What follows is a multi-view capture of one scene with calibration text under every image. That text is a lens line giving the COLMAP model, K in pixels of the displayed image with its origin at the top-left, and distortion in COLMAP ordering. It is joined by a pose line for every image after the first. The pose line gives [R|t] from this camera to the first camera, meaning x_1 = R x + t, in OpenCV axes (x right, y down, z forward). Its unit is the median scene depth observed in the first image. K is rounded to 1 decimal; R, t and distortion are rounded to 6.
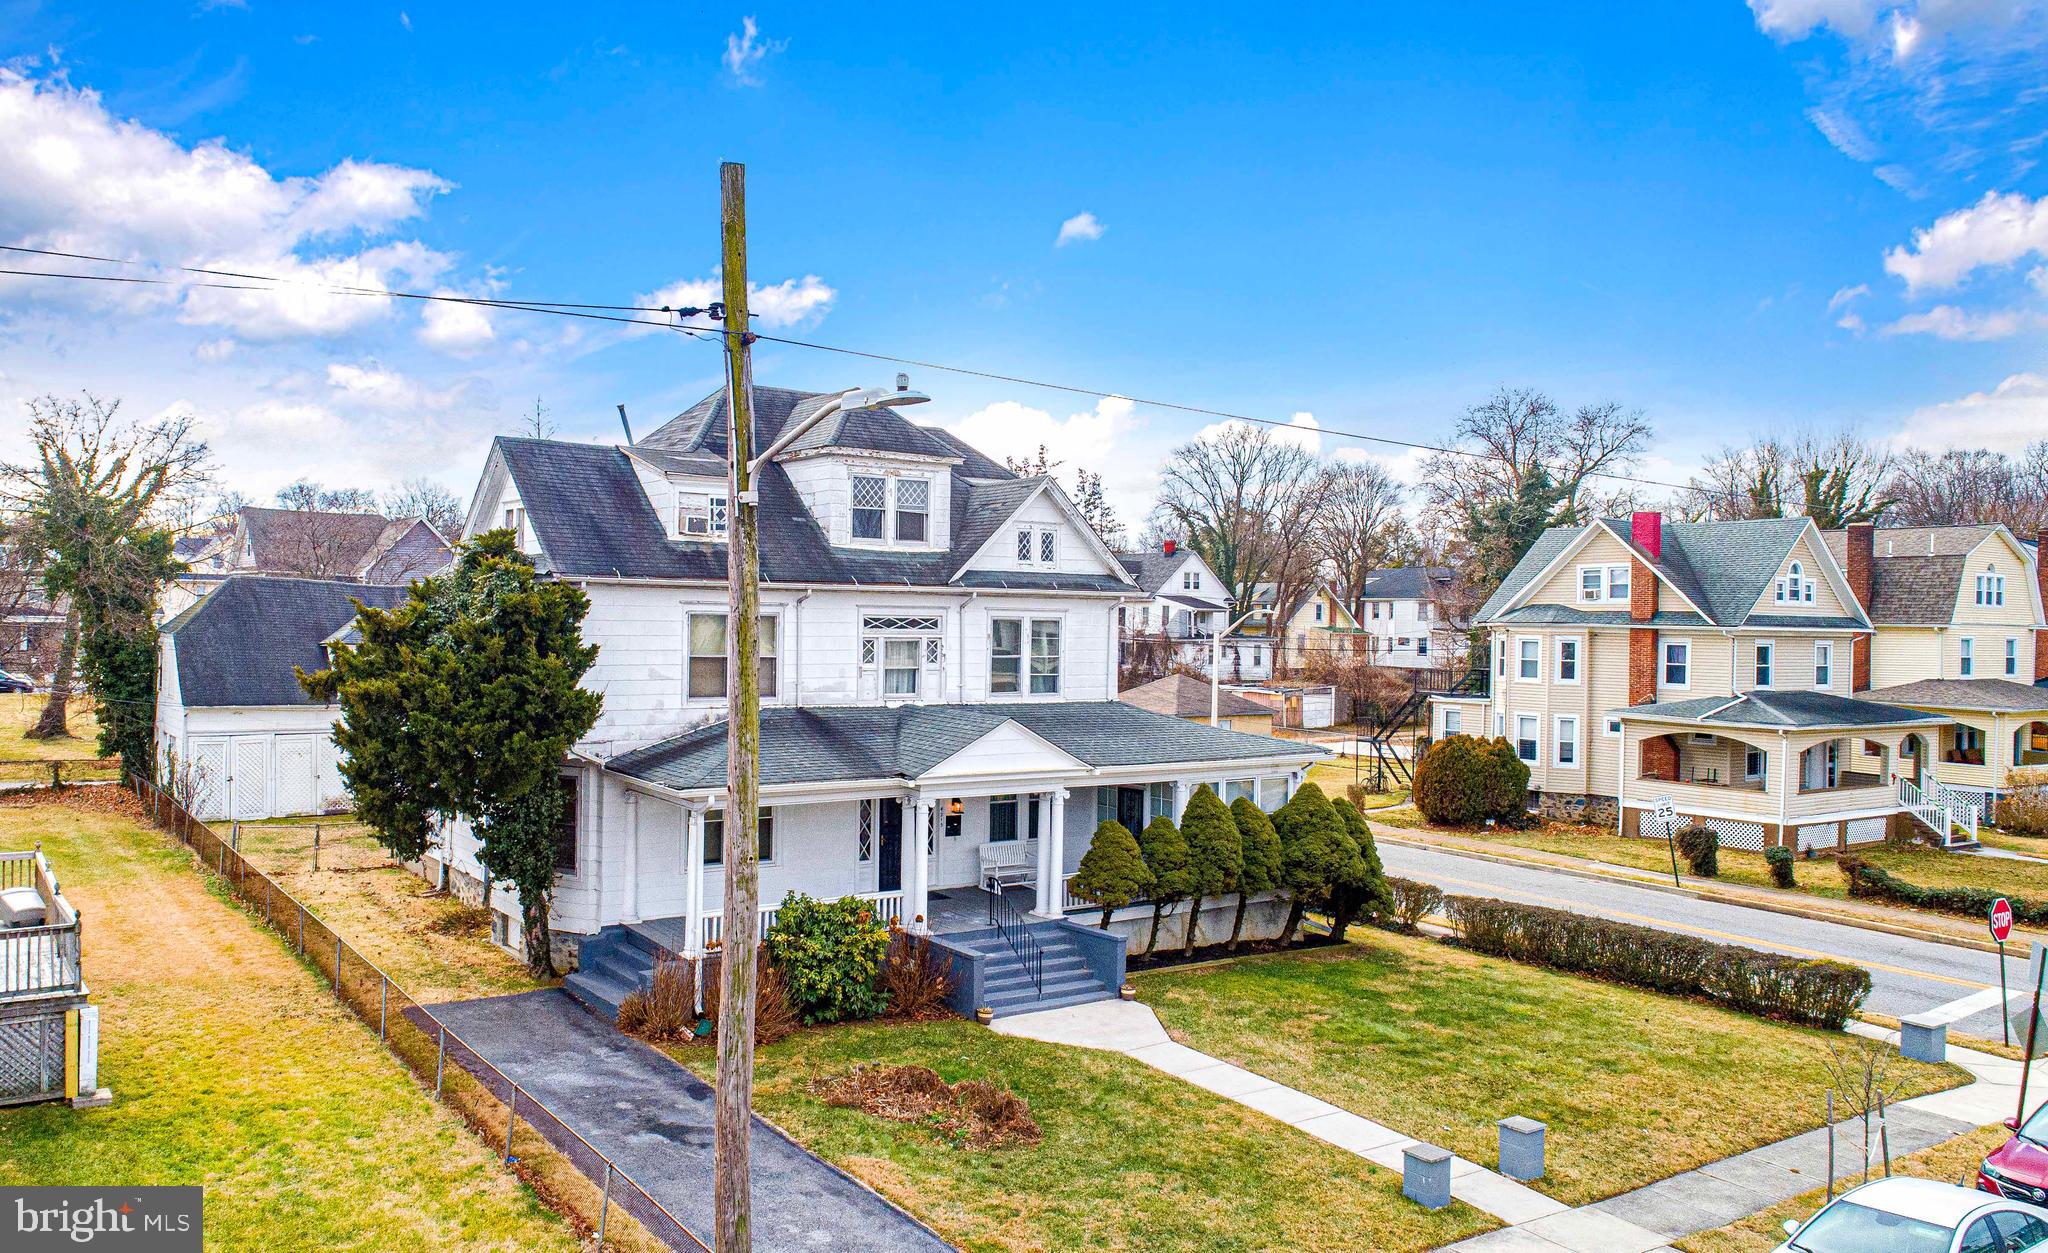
lens RADIAL K [[1528.6, 0, 930.1], [0, 1528.6, 620.1], [0, 0, 1]] dist [-0.014761, -0.001154]
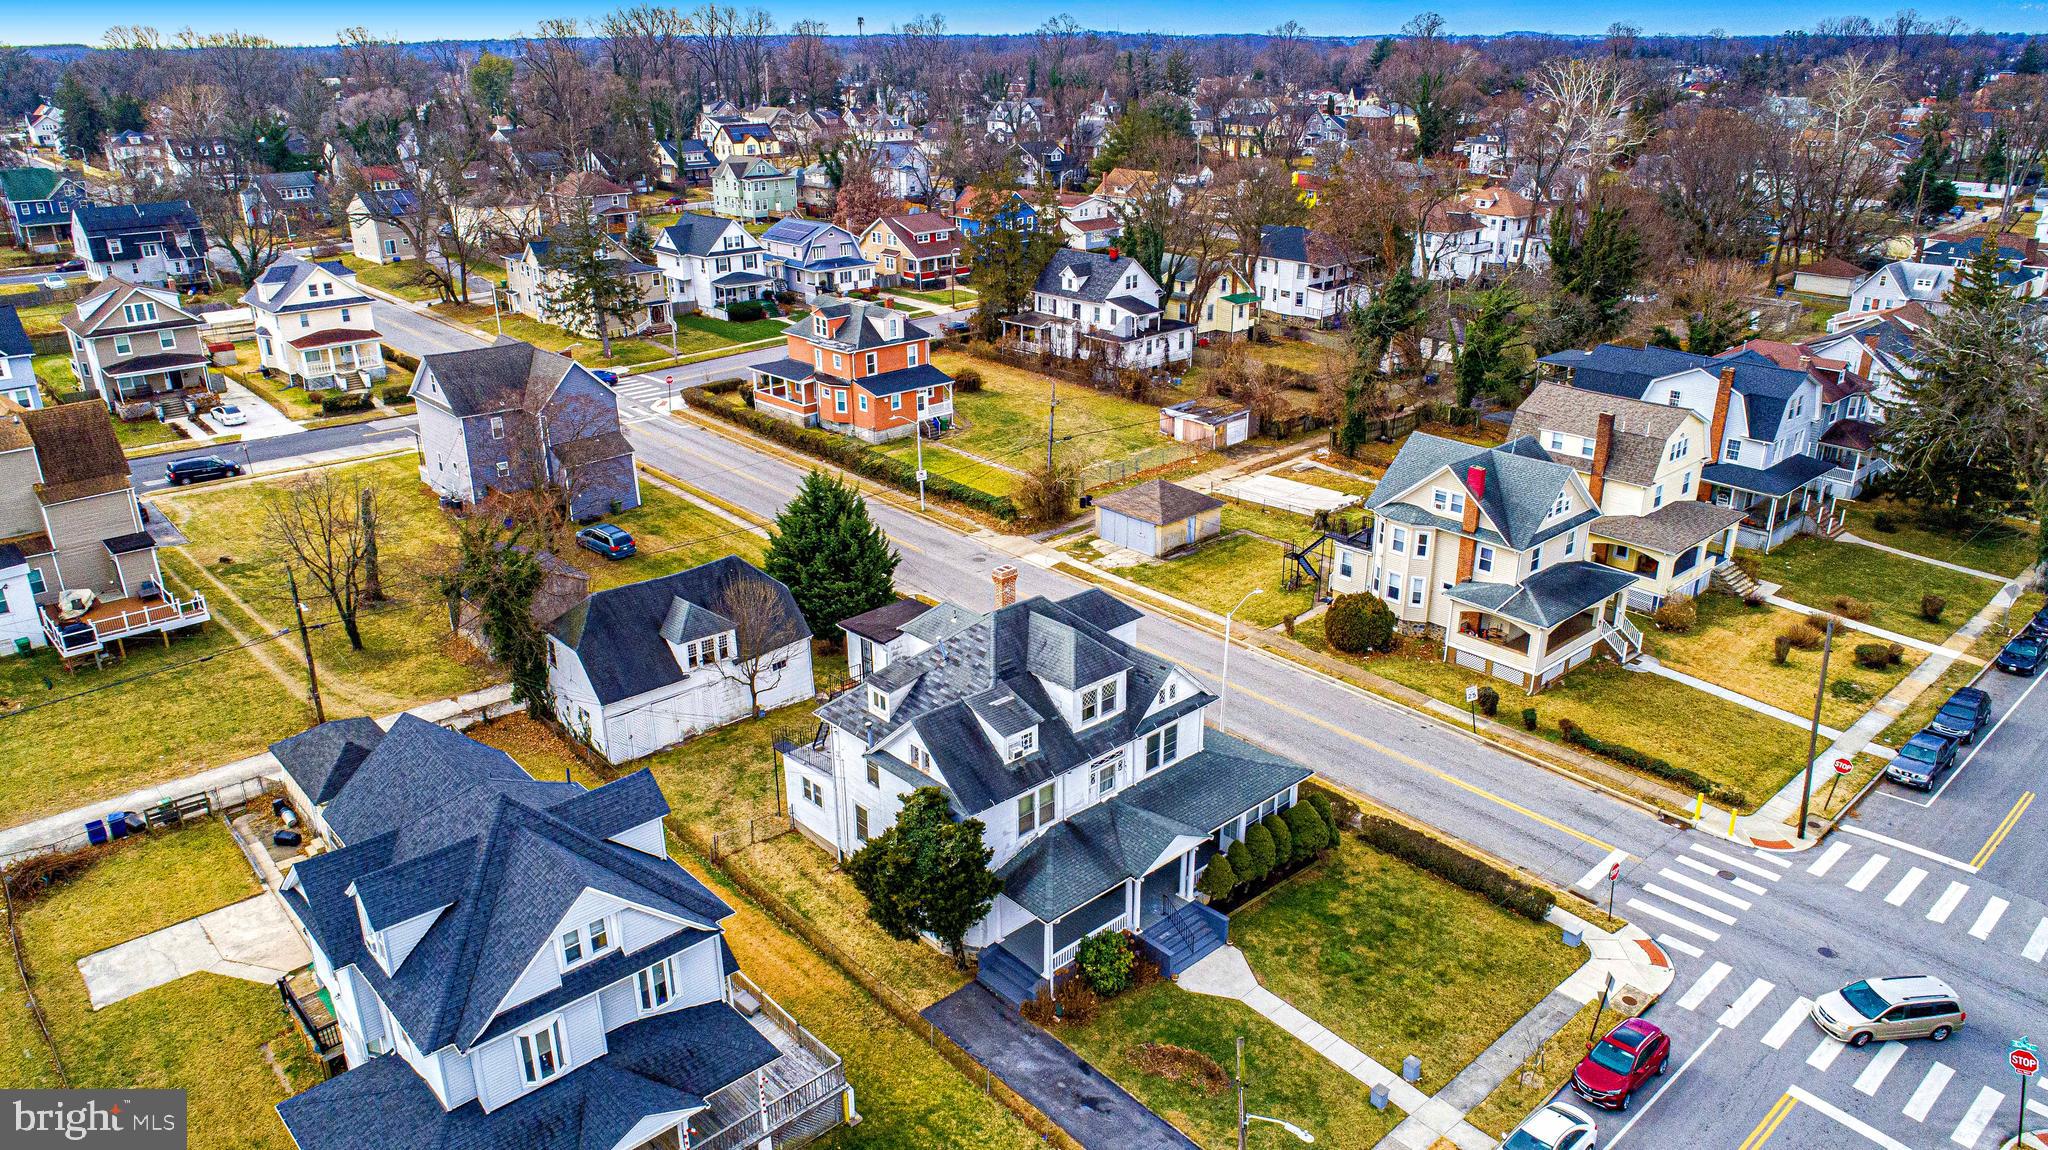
lens RADIAL K [[1366.8, 0, 1029.7], [0, 1366.8, 573.0], [0, 0, 1]] dist [-0.014702, 0.001801]
pose [[0.988162, -0.074280, 0.134232, -0.323749], [0.020814, 0.931790, 0.362401, -0.829656], [-0.151995, -0.355317, 0.922305, -0.479030]]
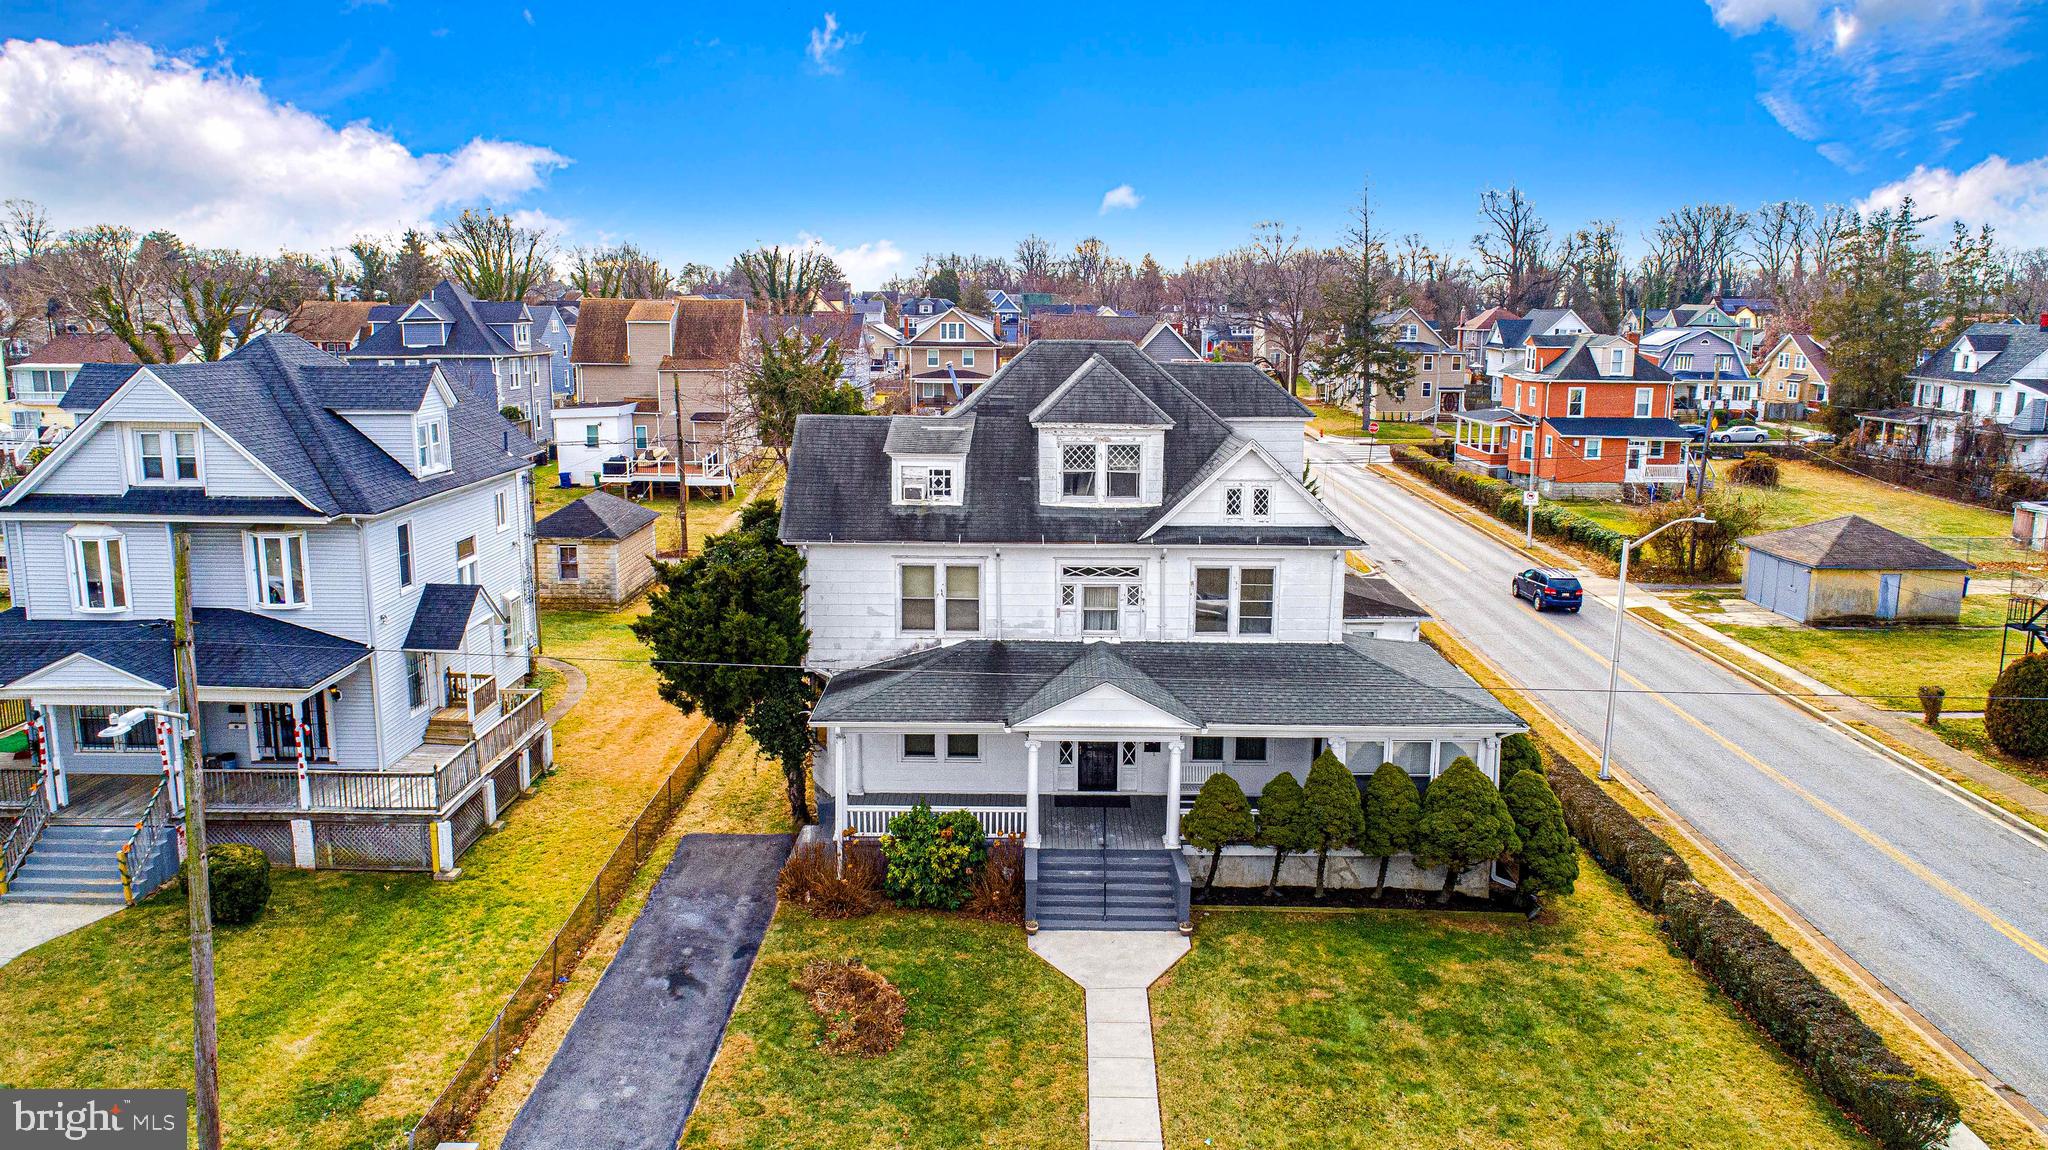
lens RADIAL K [[1418.7, 0, 1027.7], [0, 1418.7, 569.5], [0, 0, 1]] dist [-0.015791, 0.005019]
pose [[0.827466, 0.091128, -0.554072, 0.526891], [0.004838, 0.985550, 0.169318, -0.180400], [0.561495, -0.142786, 0.815068, 0.088065]]
